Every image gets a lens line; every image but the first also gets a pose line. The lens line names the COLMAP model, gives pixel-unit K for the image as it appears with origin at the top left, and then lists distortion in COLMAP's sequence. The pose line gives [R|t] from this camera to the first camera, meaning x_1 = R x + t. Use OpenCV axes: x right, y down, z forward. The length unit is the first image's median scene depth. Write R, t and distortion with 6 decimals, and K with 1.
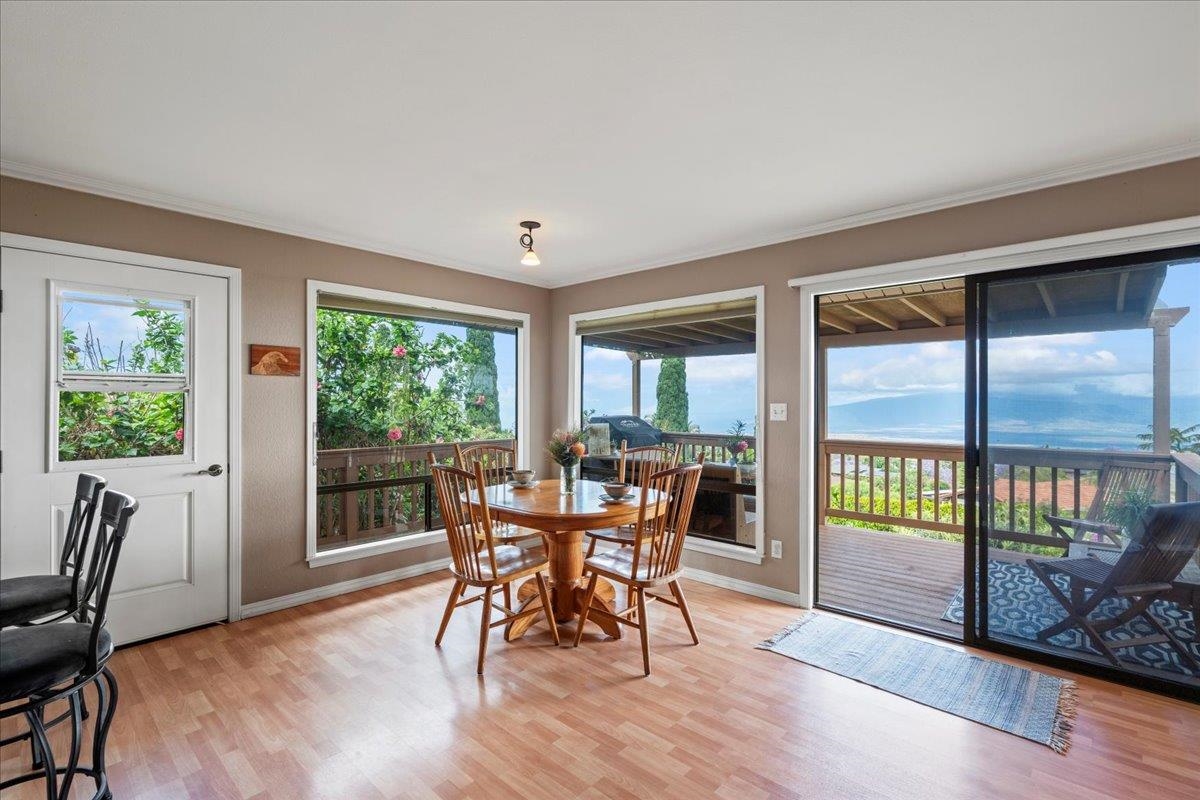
lens RADIAL K [[551.0, 0, 600.3], [0, 551.0, 405.4], [0, 0, 1]] dist [-0.003794, -0.000351]
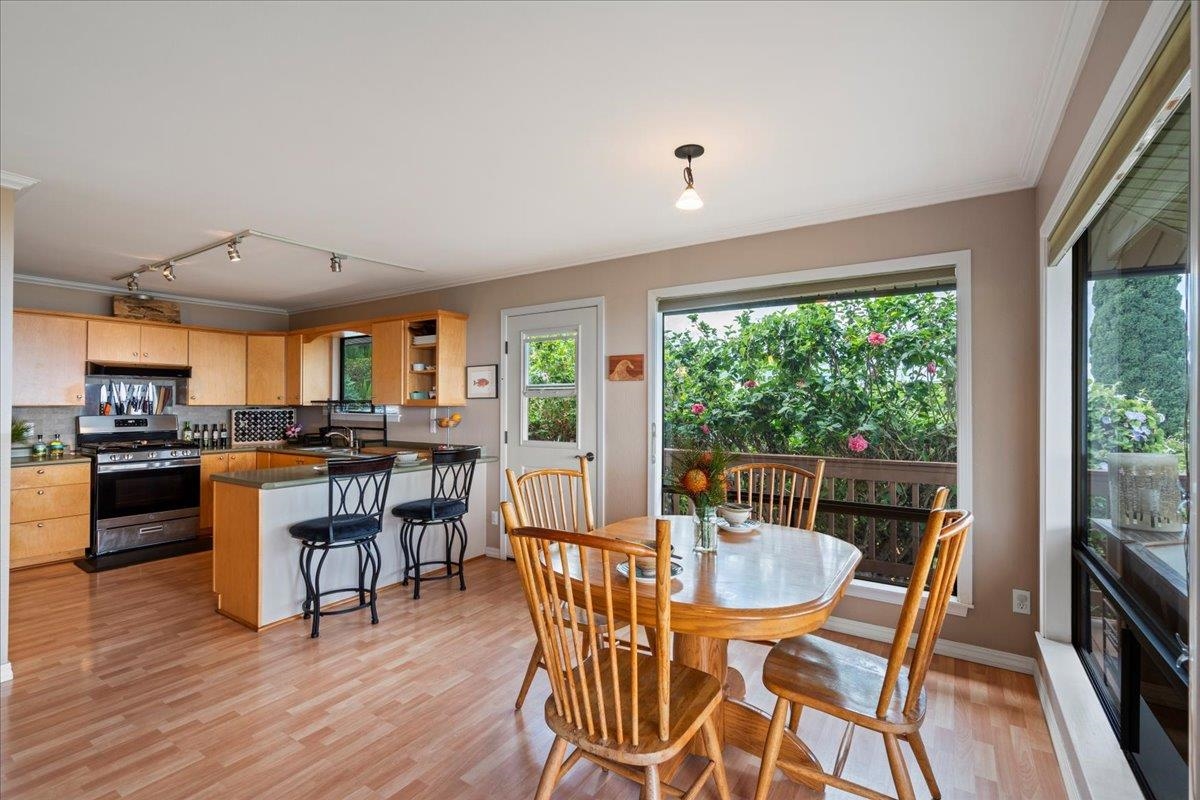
lens RADIAL K [[543.1, 0, 600.0], [0, 543.1, 400.0], [0, 0, 1]] dist [-0.002188, -0.000091]
pose [[0.155272, -0.004628, -0.987861, 0.518897], [-0.003019, 0.999982, -0.005159, -0.007988], [0.987867, 0.003783, 0.155255, 0.755641]]
